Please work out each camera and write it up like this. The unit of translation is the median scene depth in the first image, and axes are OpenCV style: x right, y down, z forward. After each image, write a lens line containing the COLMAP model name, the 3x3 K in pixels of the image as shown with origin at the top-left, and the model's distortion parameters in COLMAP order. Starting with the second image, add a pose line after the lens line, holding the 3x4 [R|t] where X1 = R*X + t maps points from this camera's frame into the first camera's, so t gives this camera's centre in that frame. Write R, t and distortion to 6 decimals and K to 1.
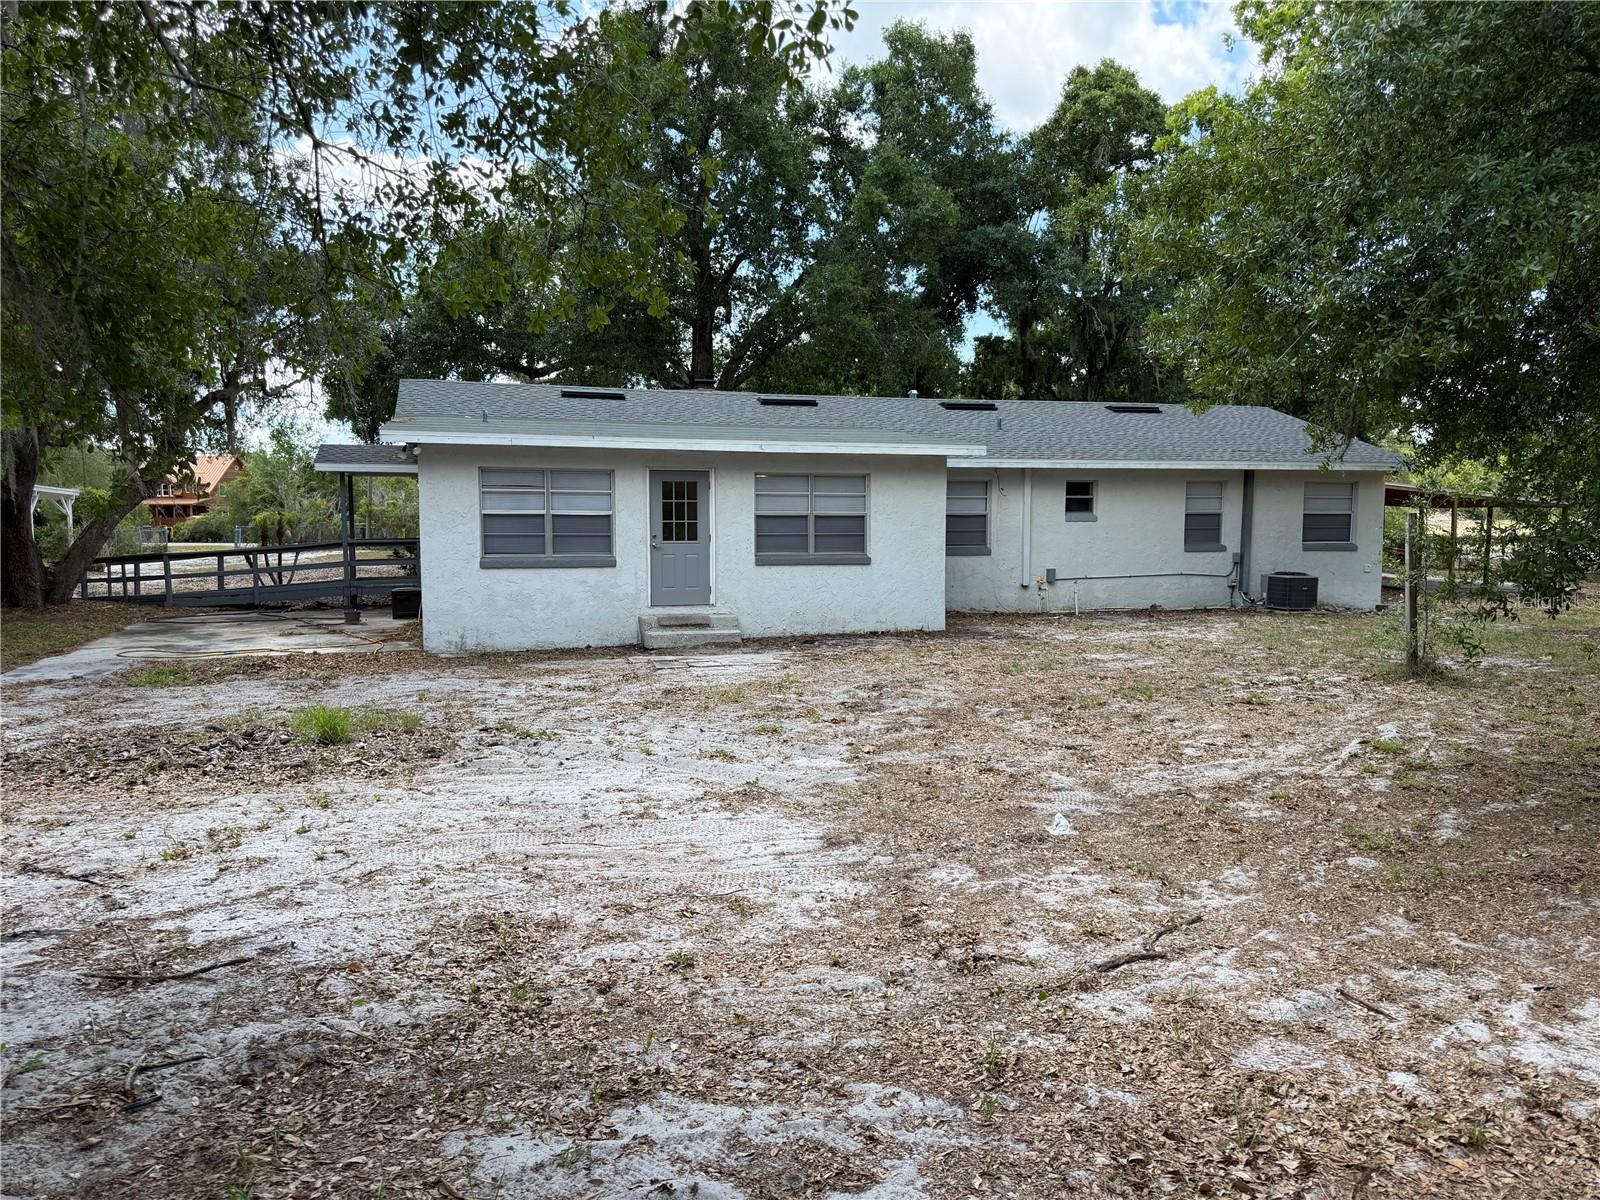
lens RADIAL K [[1113.4, 0, 800.0], [0, 1113.4, 600.0], [0, 0, 1]] dist [0.001467, 0.000410]
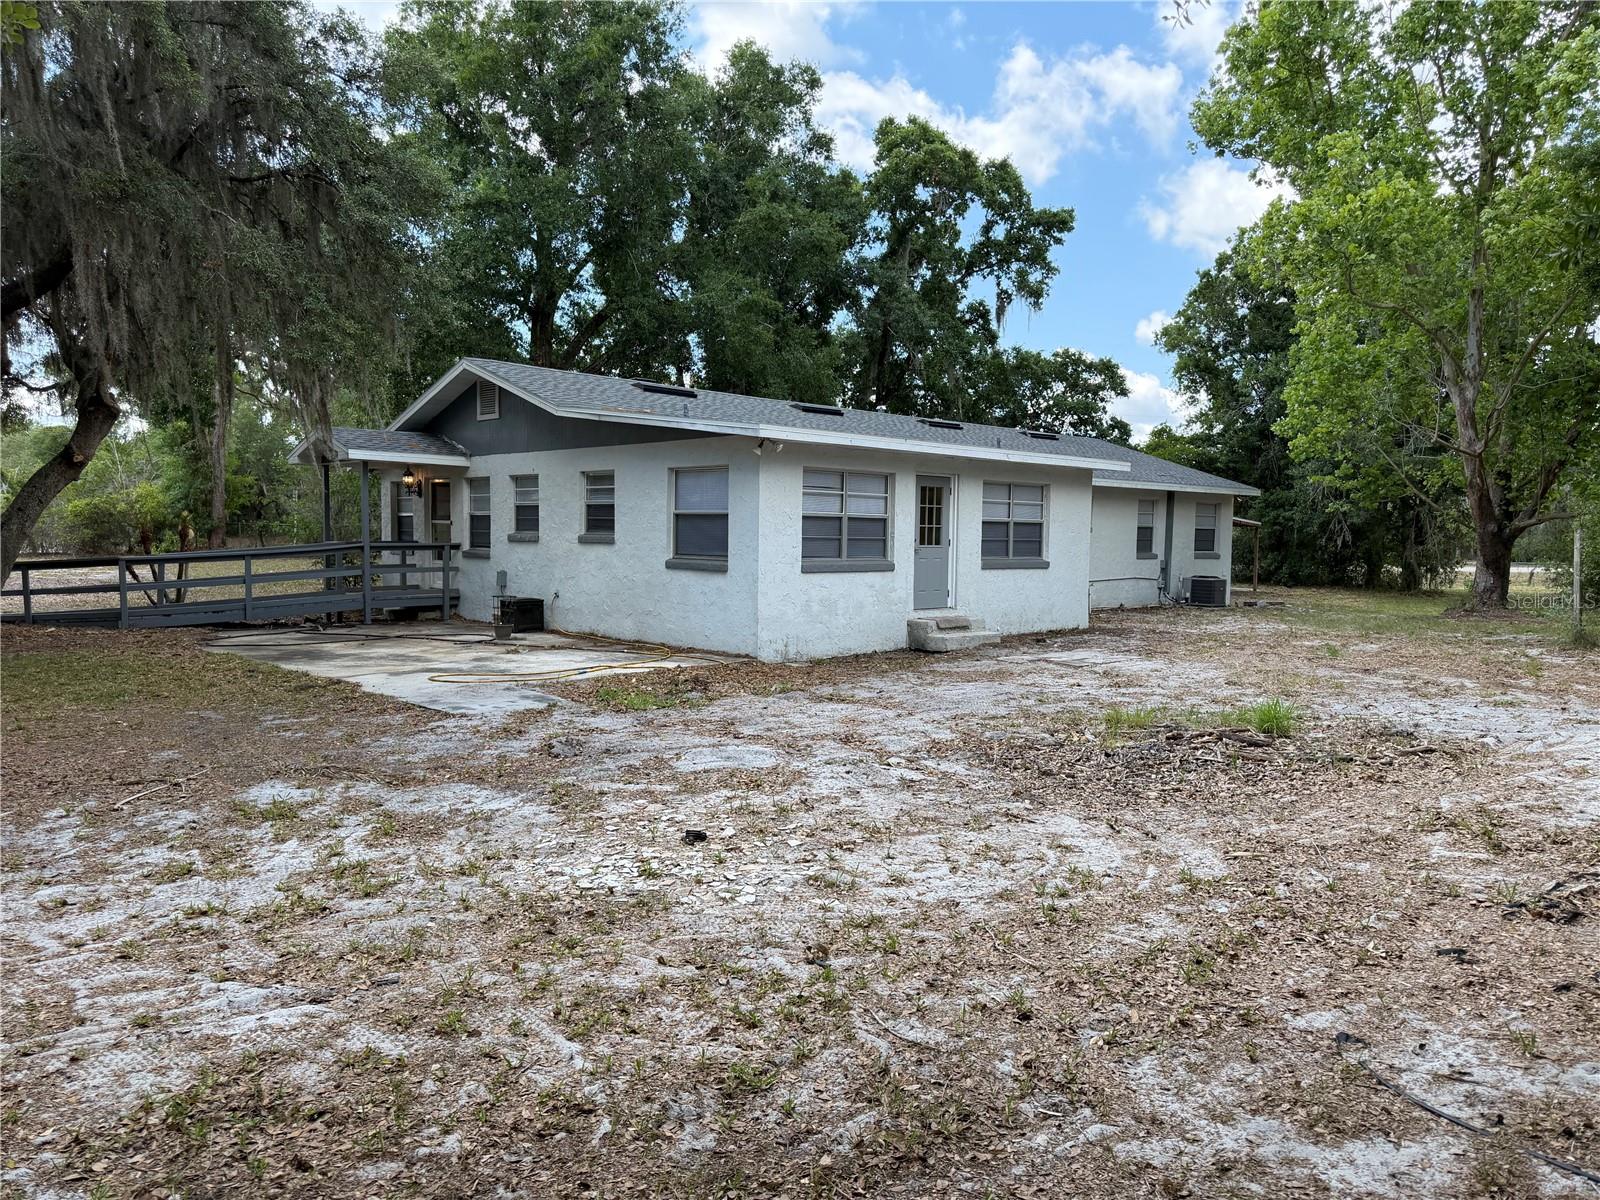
lens RADIAL K [[1113.4, 0, 800.0], [0, 1113.4, 600.0], [0, 0, 1]] dist [0.001467, 0.000410]
pose [[0.887237, -0.018456, 0.460946, -0.658728], [0.026342, 0.999596, -0.010680, 0.004148], [-0.460562, 0.021618, 0.887364, 0.156834]]
